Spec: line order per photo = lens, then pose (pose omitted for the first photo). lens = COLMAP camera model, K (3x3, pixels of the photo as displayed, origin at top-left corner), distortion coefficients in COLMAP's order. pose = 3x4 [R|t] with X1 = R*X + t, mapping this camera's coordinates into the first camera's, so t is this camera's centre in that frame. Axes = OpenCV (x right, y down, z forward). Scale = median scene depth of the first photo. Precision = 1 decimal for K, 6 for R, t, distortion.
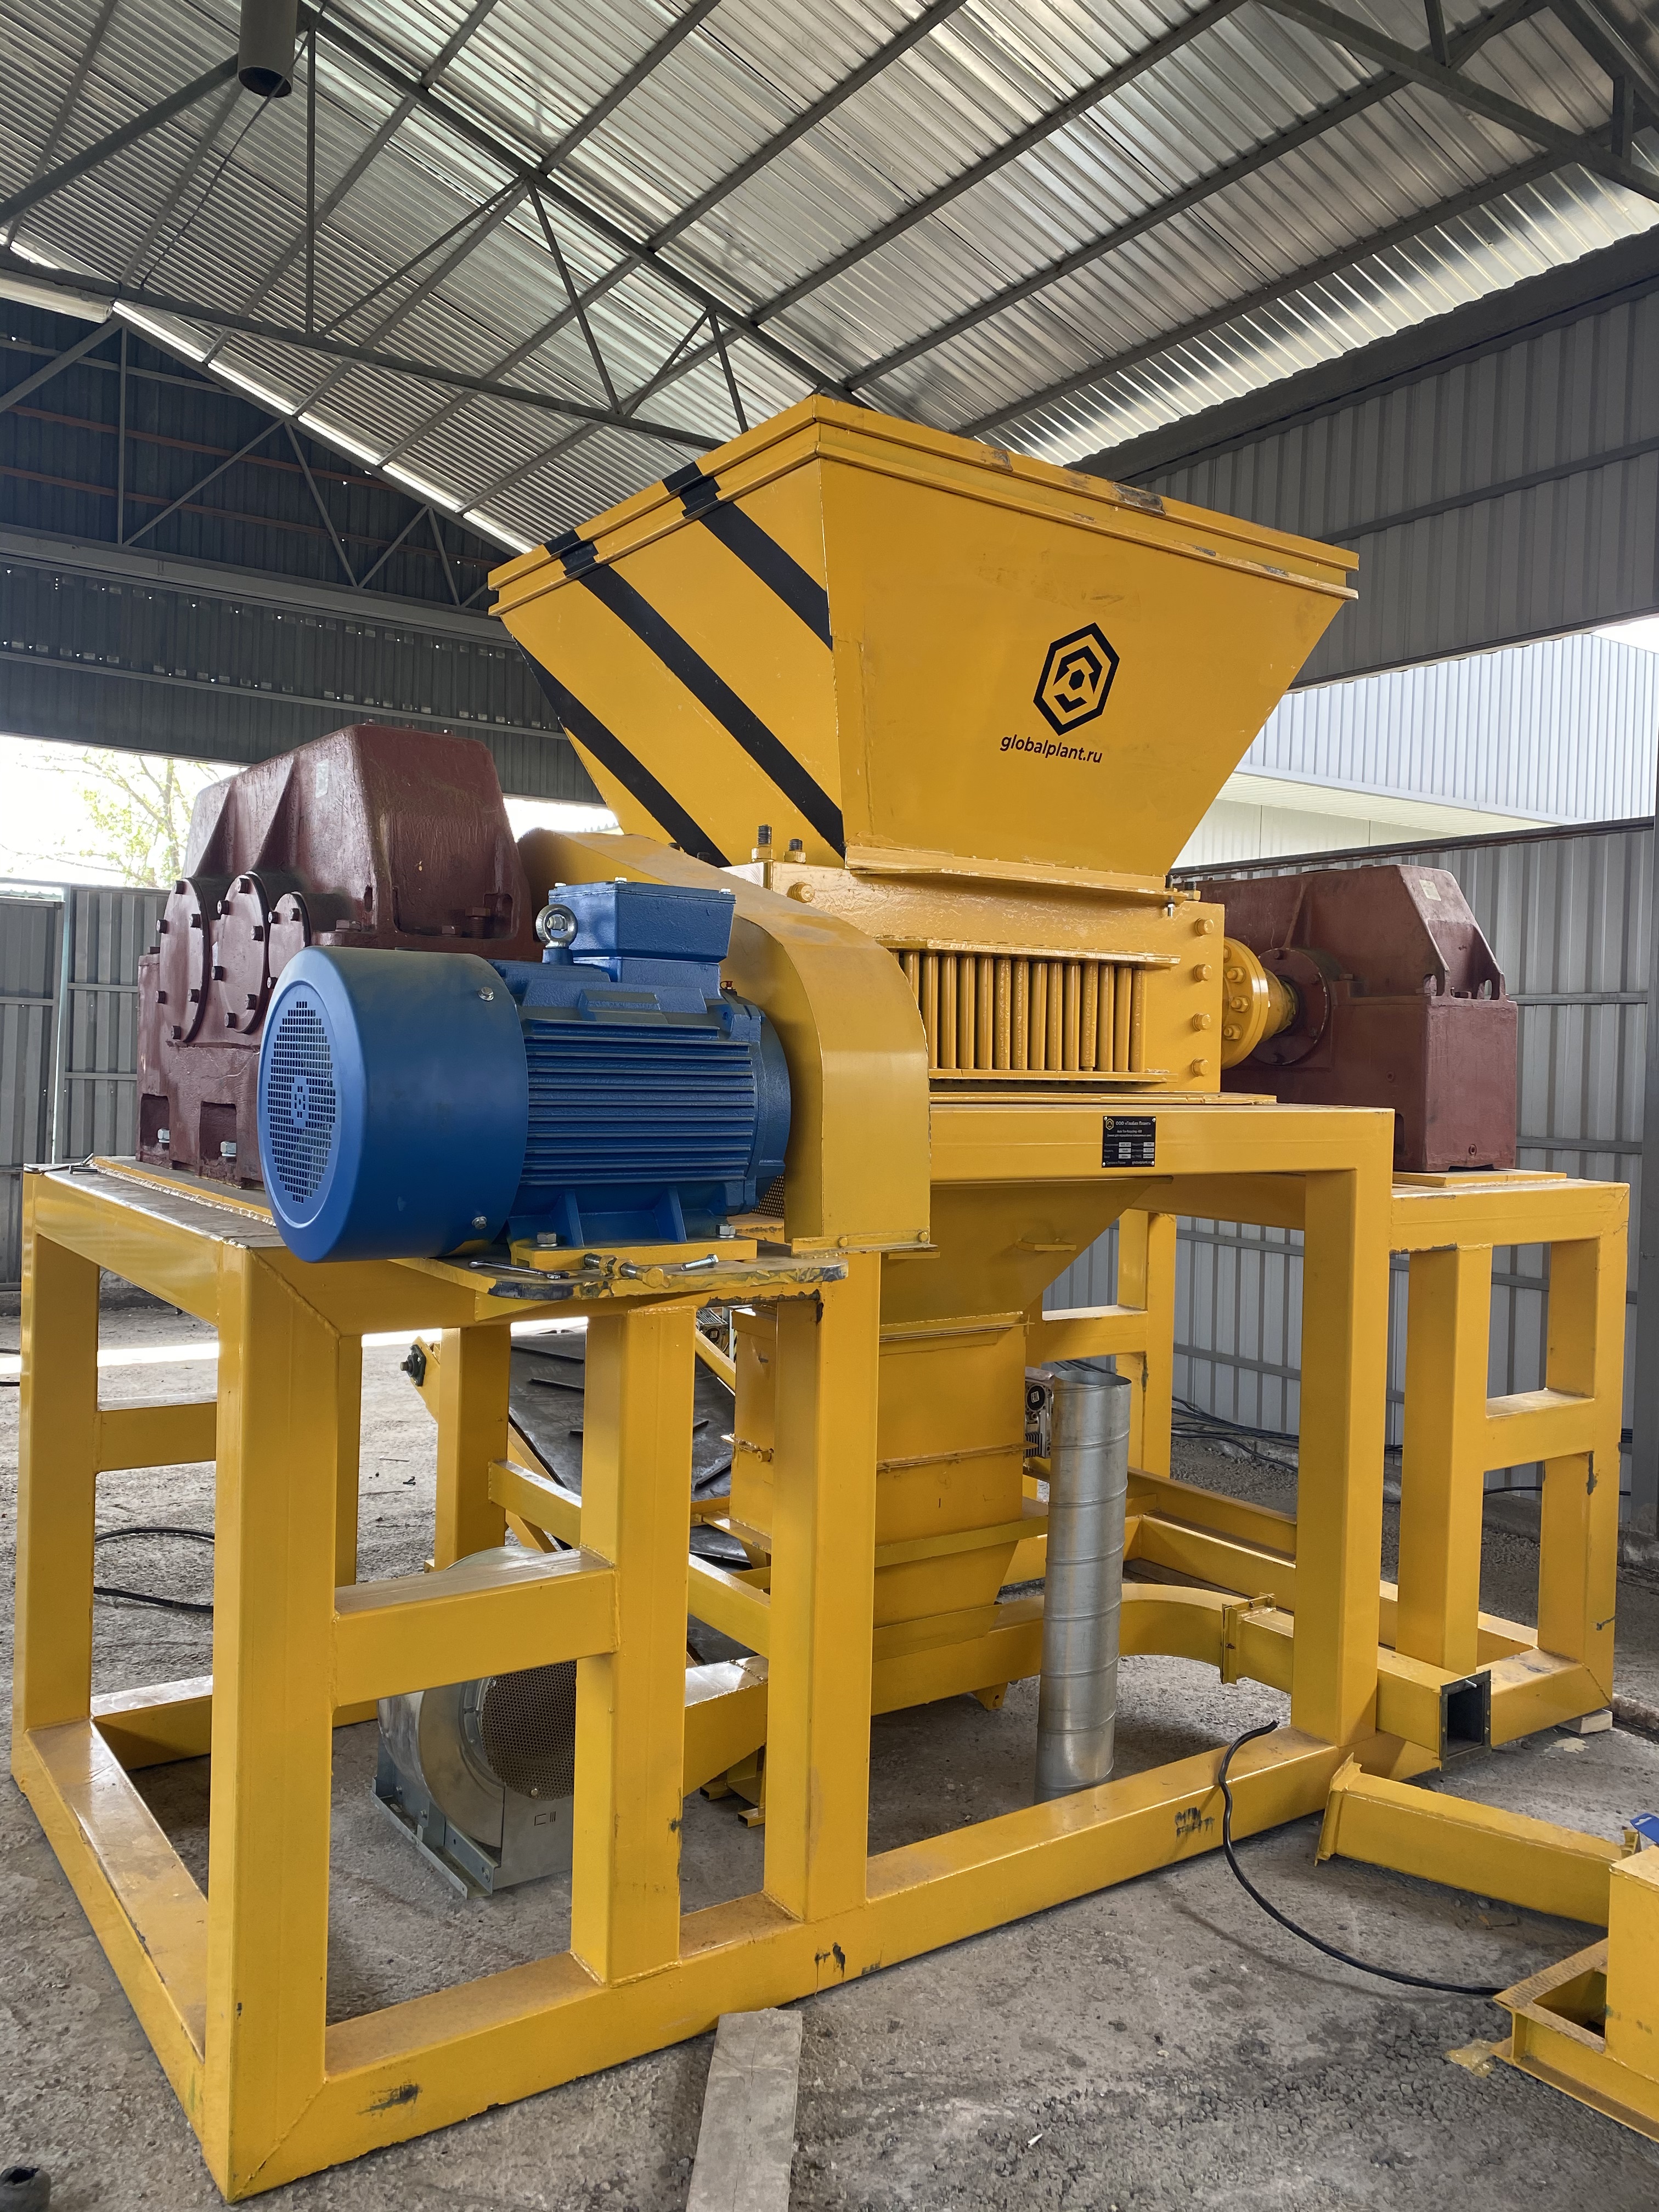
lens RADIAL K [[1676.7, 0, 826.5], [0, 1676.7, 1109.7], [0, 0, 1]] dist [0.006324, 0.001356]
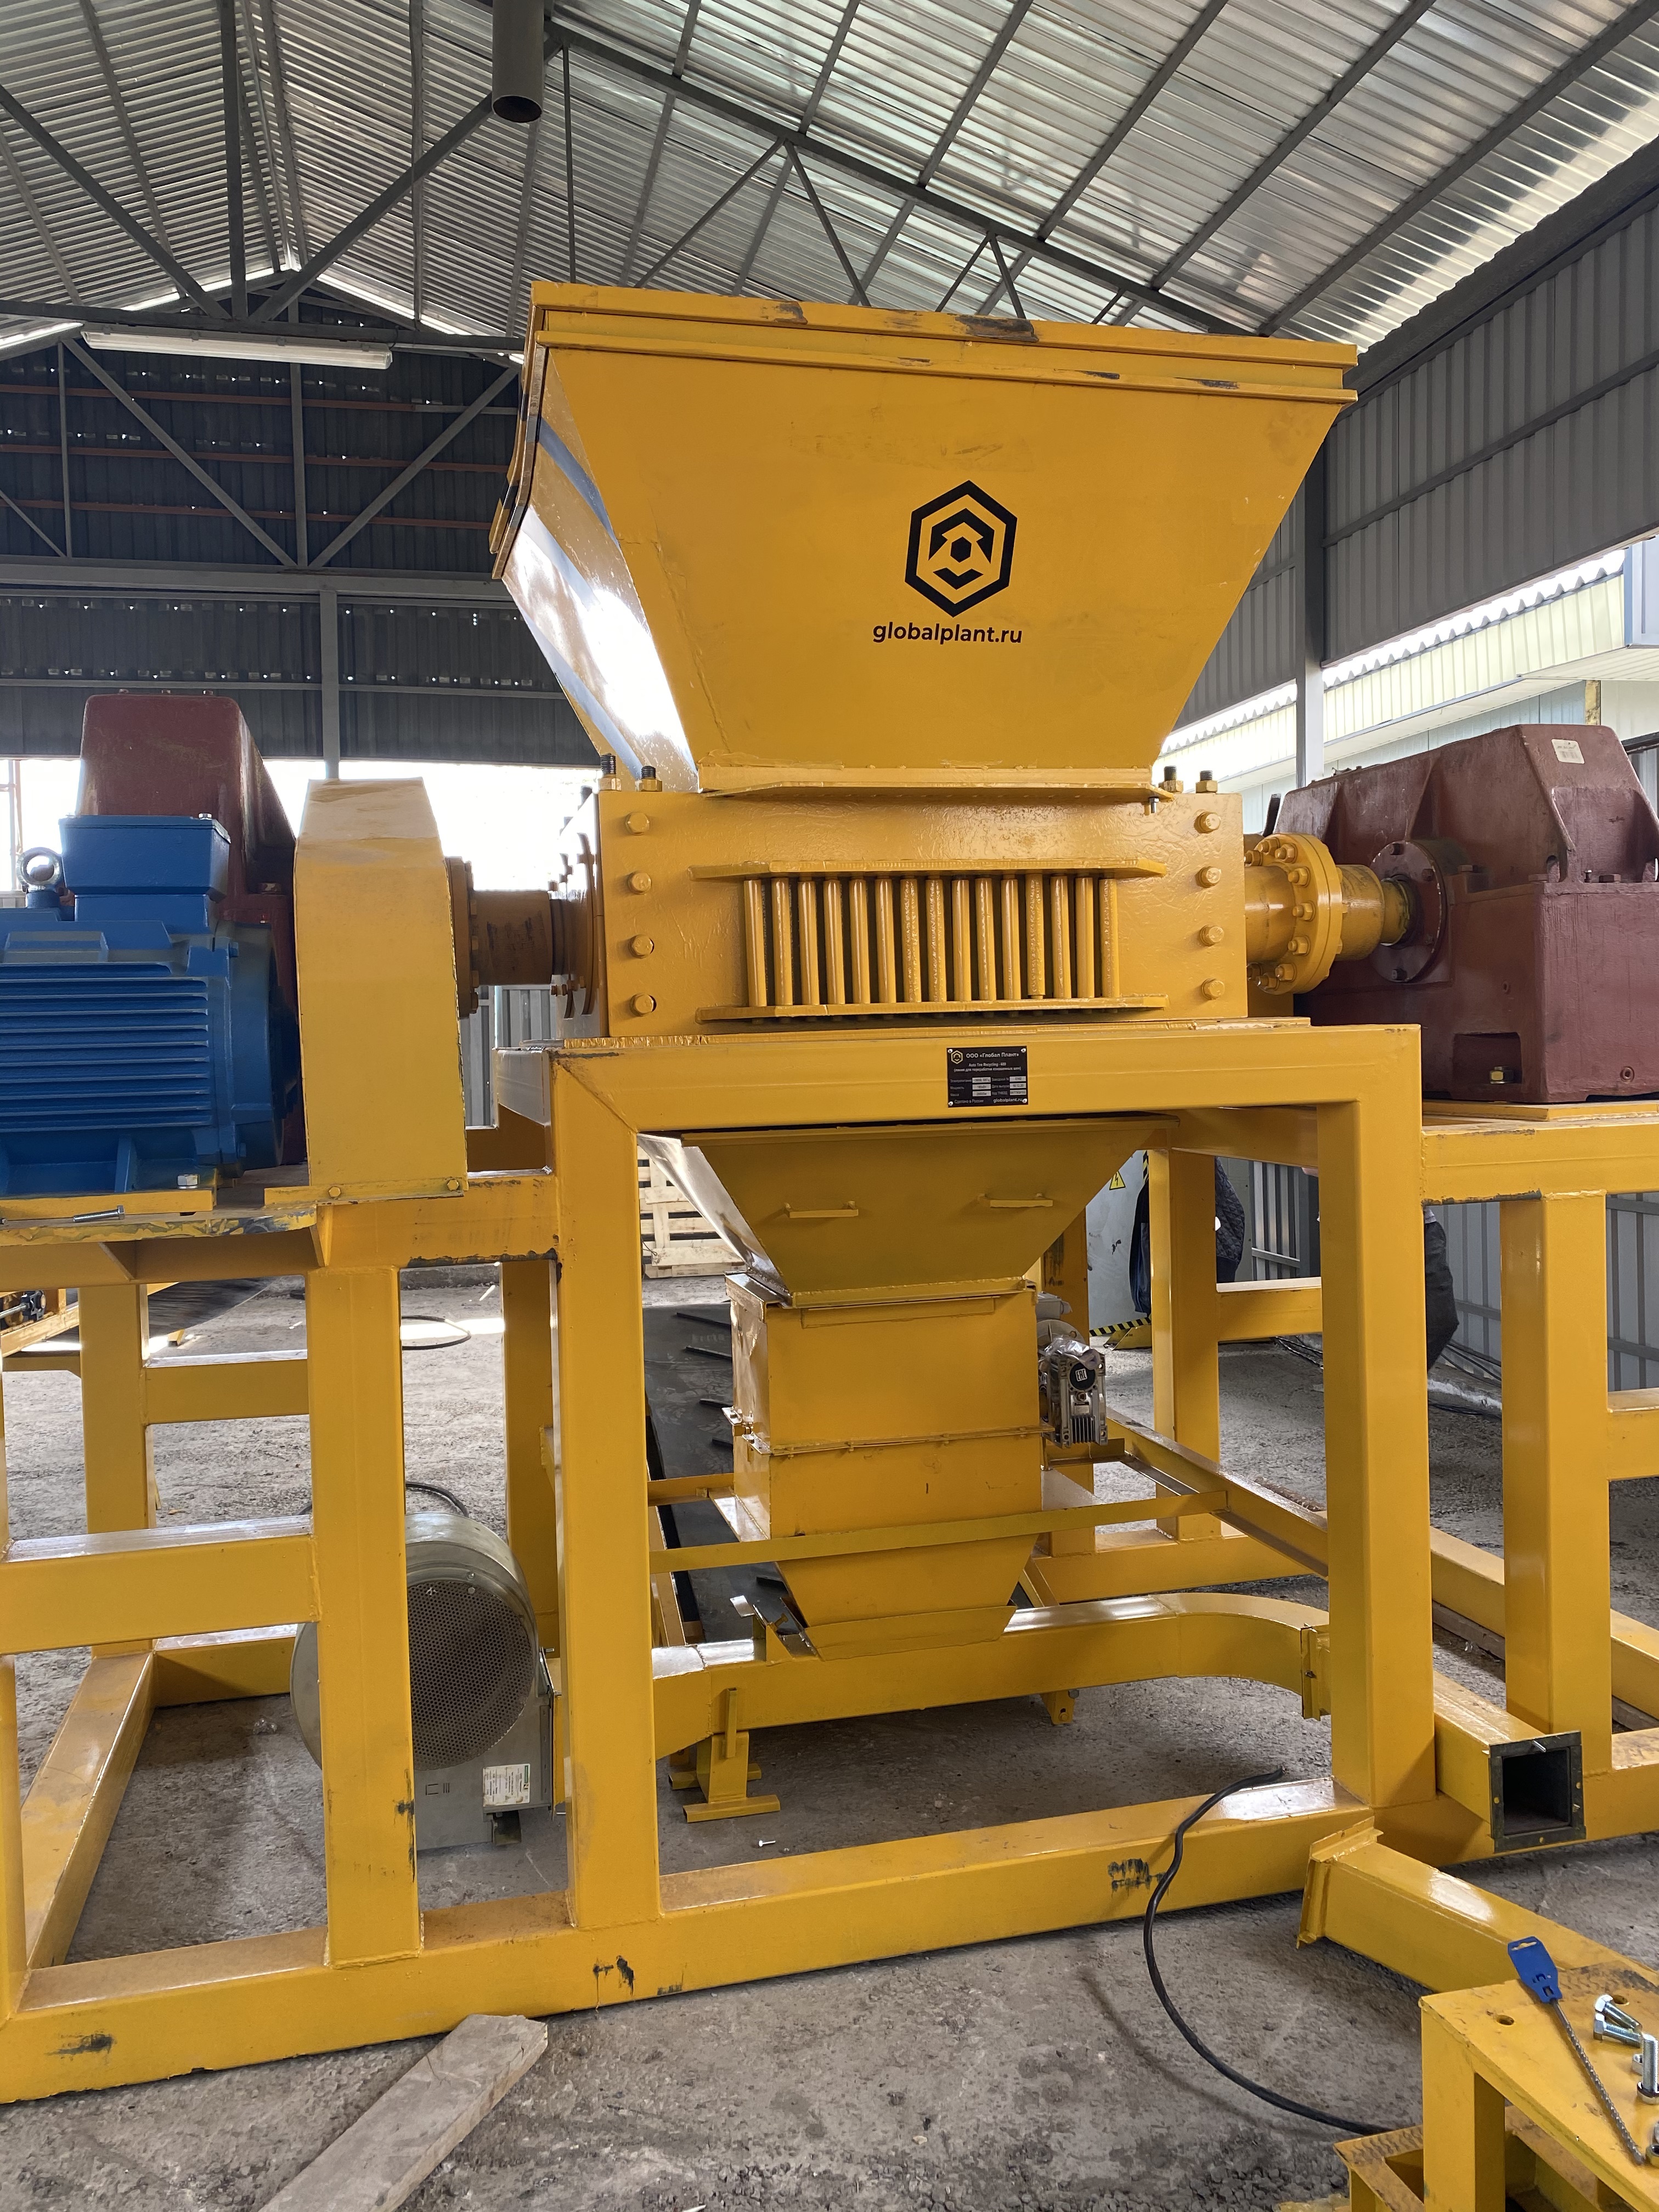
lens RADIAL K [[1678.5, 0, 829.5], [0, 1678.5, 1106.0], [0, 0, 1]] dist [0.004097, -0.000135]
pose [[0.934496, -0.036115, -0.354136, 0.383467], [0.039809, 0.999202, 0.003151, 0.026503], [0.353739, -0.017043, 0.935189, 0.156605]]
